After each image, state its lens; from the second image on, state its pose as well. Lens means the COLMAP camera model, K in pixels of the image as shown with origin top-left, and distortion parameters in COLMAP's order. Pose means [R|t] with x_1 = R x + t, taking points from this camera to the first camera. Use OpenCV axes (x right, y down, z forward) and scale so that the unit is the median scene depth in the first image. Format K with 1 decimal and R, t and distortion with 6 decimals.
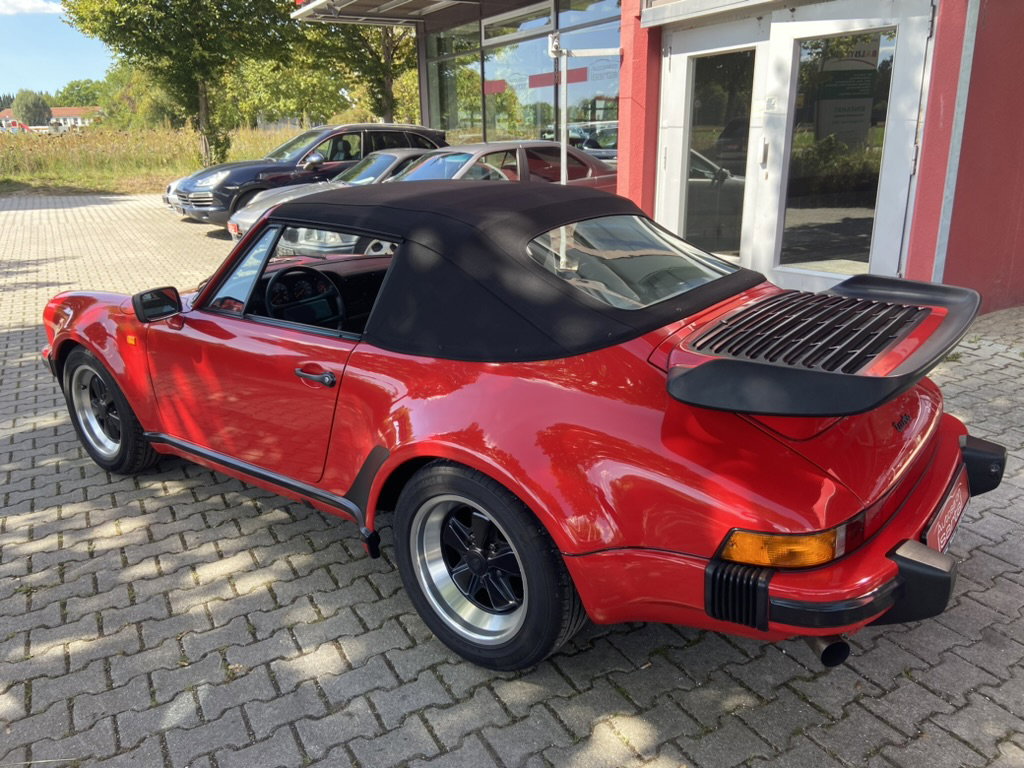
lens RADIAL K [[778.2, 0, 503.9], [0, 778.2, 371.2], [0, 0, 1]] dist [0.132813, -0.179180]
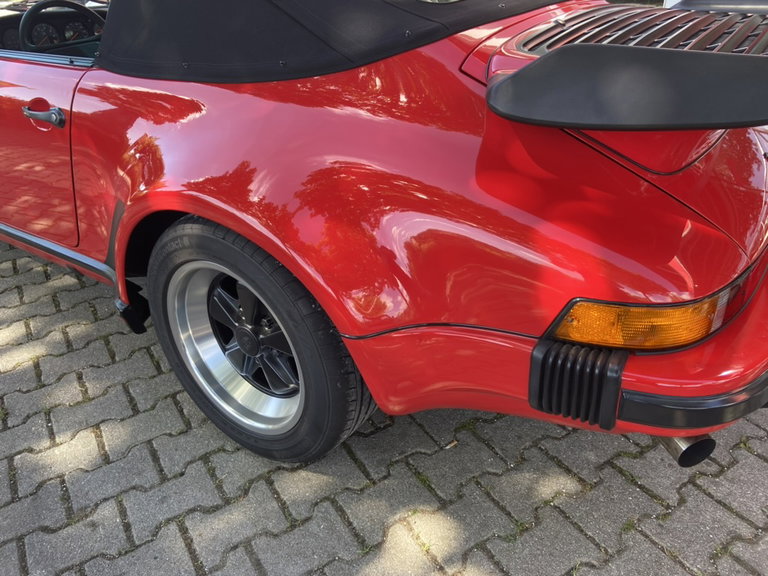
lens RADIAL K [[584.0, 0, 386.6], [0, 584.0, 274.8], [0, 0, 1]] dist [0.123913, -0.163000]
pose [[0.997715, -0.026471, 0.062163, 0.075747], [0.013773, 0.980420, 0.196434, 0.060913], [-0.066145, -0.195129, 0.978545, 0.420539]]
